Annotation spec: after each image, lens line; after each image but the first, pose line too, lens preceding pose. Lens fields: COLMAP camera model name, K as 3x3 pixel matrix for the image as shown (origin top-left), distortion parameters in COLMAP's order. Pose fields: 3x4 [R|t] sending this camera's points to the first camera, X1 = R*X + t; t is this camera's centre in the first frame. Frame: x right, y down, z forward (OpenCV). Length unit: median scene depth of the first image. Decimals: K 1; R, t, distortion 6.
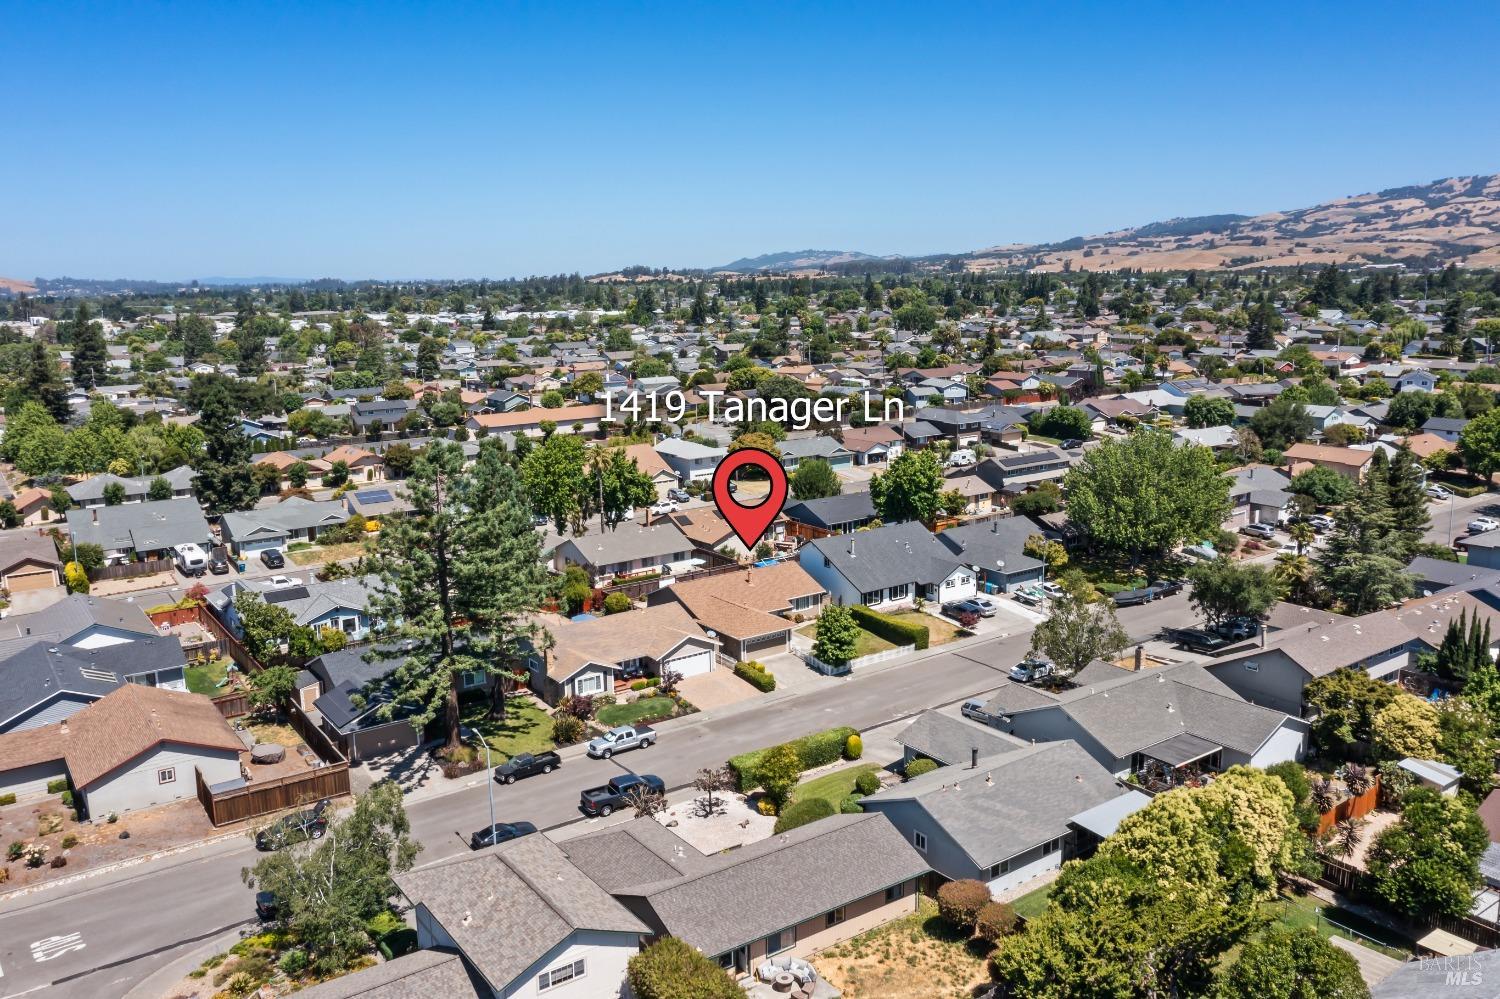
lens RADIAL K [[1166.2, 0, 743.1], [0, 1166.2, 500.4], [0, 0, 1]] dist [-0.016923, -0.002137]
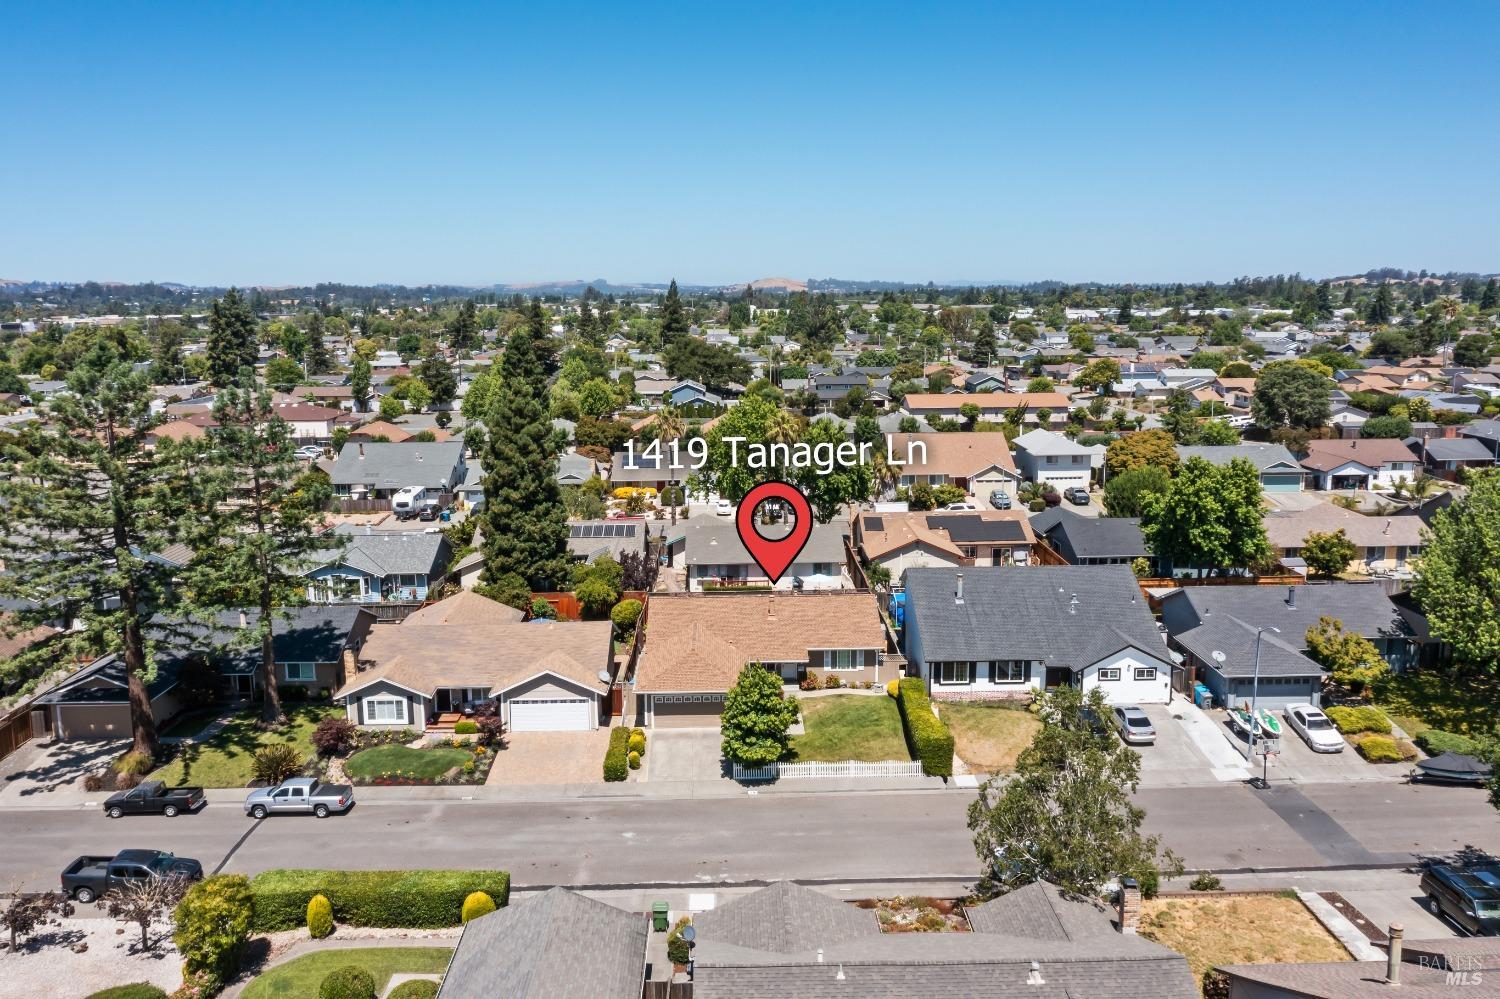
lens RADIAL K [[1166.2, 0, 743.1], [0, 1166.2, 500.4], [0, 0, 1]] dist [-0.016923, -0.002137]
pose [[0.827038, 0.108899, -0.551498, 0.348635], [-0.110410, 0.993415, 0.030588, -0.013264], [0.551197, 0.035593, 0.833615, 0.420528]]
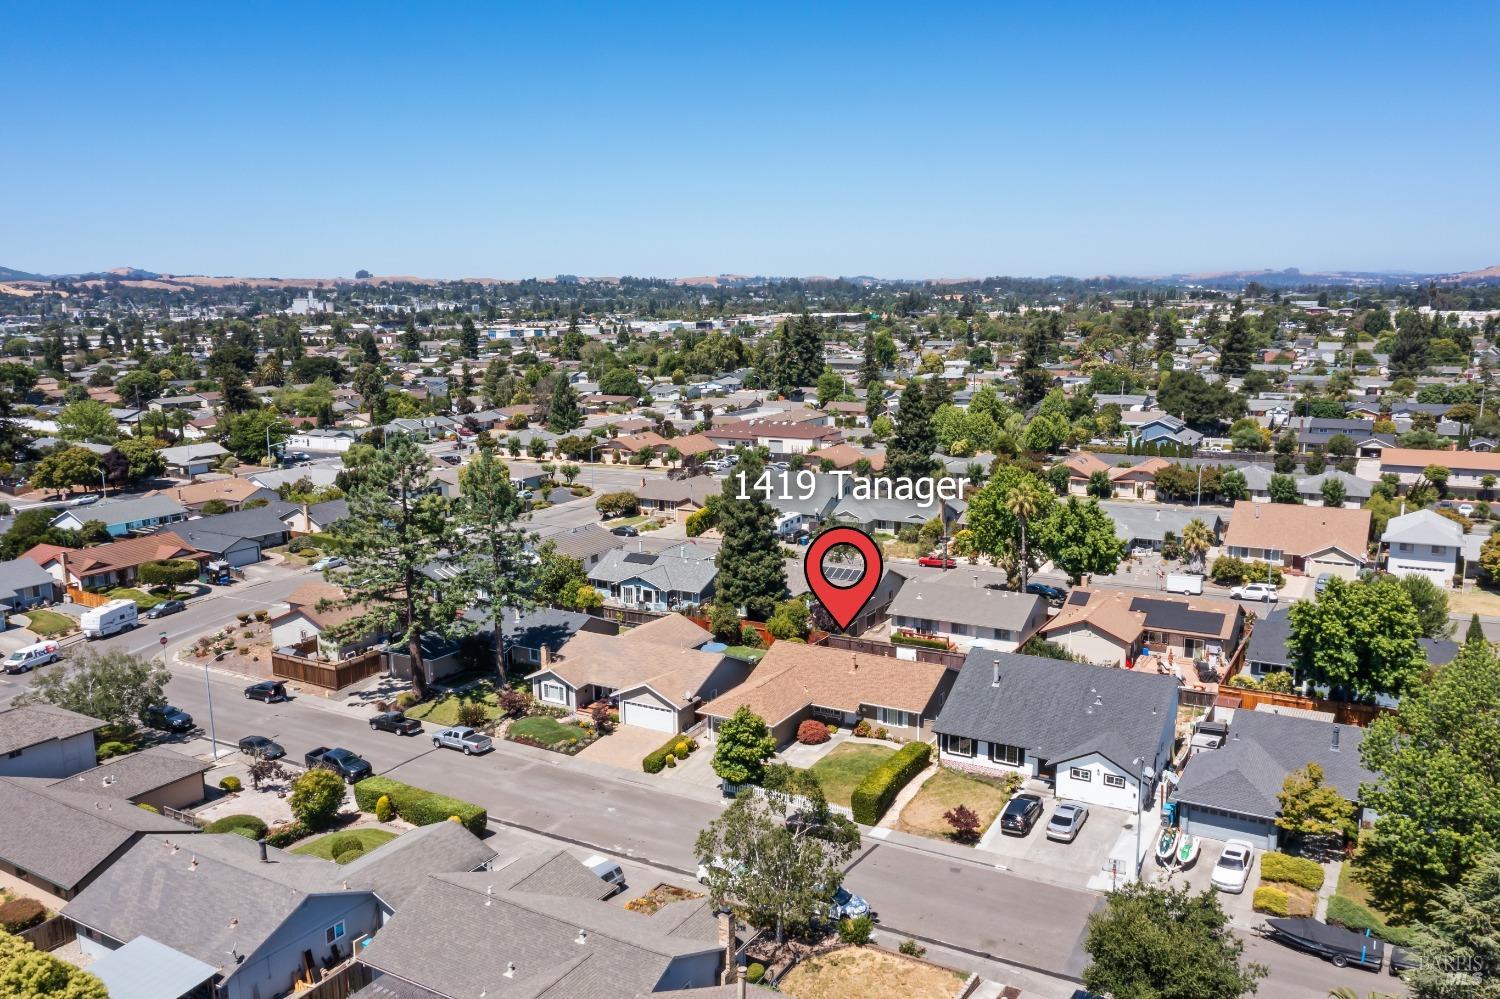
lens RADIAL K [[1166.2, 0, 743.1], [0, 1166.2, 500.4], [0, 0, 1]] dist [-0.016923, -0.002137]
pose [[0.407688, 0.171248, -0.896919, 0.667904], [-0.161132, 0.980334, 0.113933, -0.122069], [0.898792, 0.098073, 0.427264, 0.562772]]
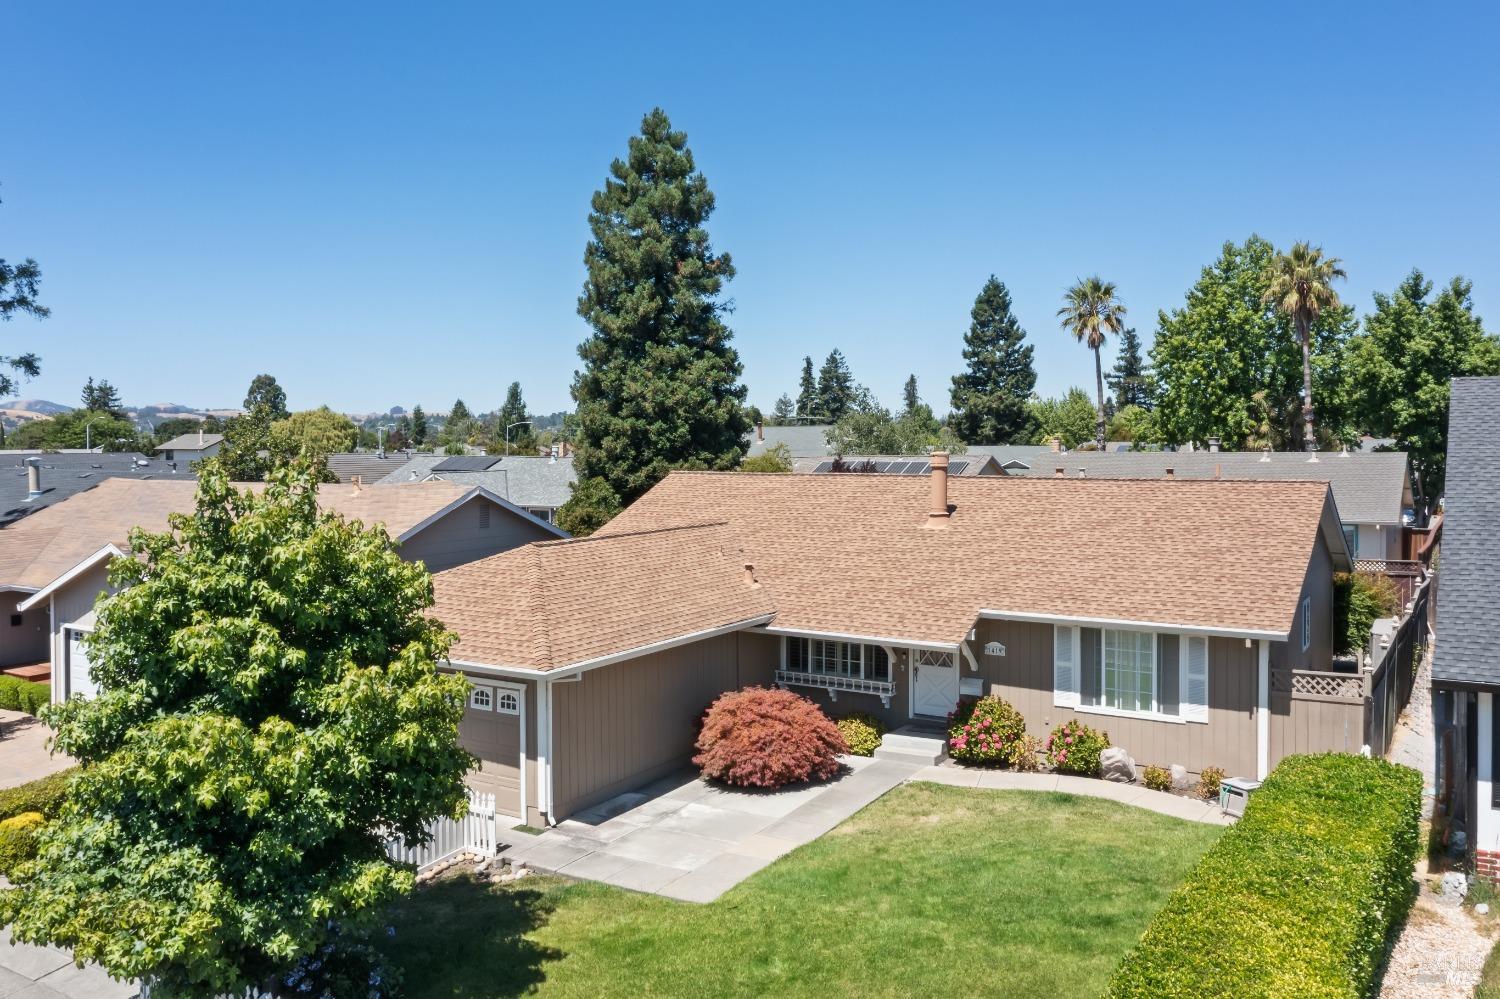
lens RADIAL K [[1192.6, 0, 751.9], [0, 1192.6, 422.0], [0, 0, 1]] dist [-0.012582, -0.004091]
pose [[0.388256, 0.007196, -0.921523, 0.186376], [-0.173585, 0.982641, -0.065461, 0.072726], [0.905055, 0.185378, 0.382766, 0.867985]]
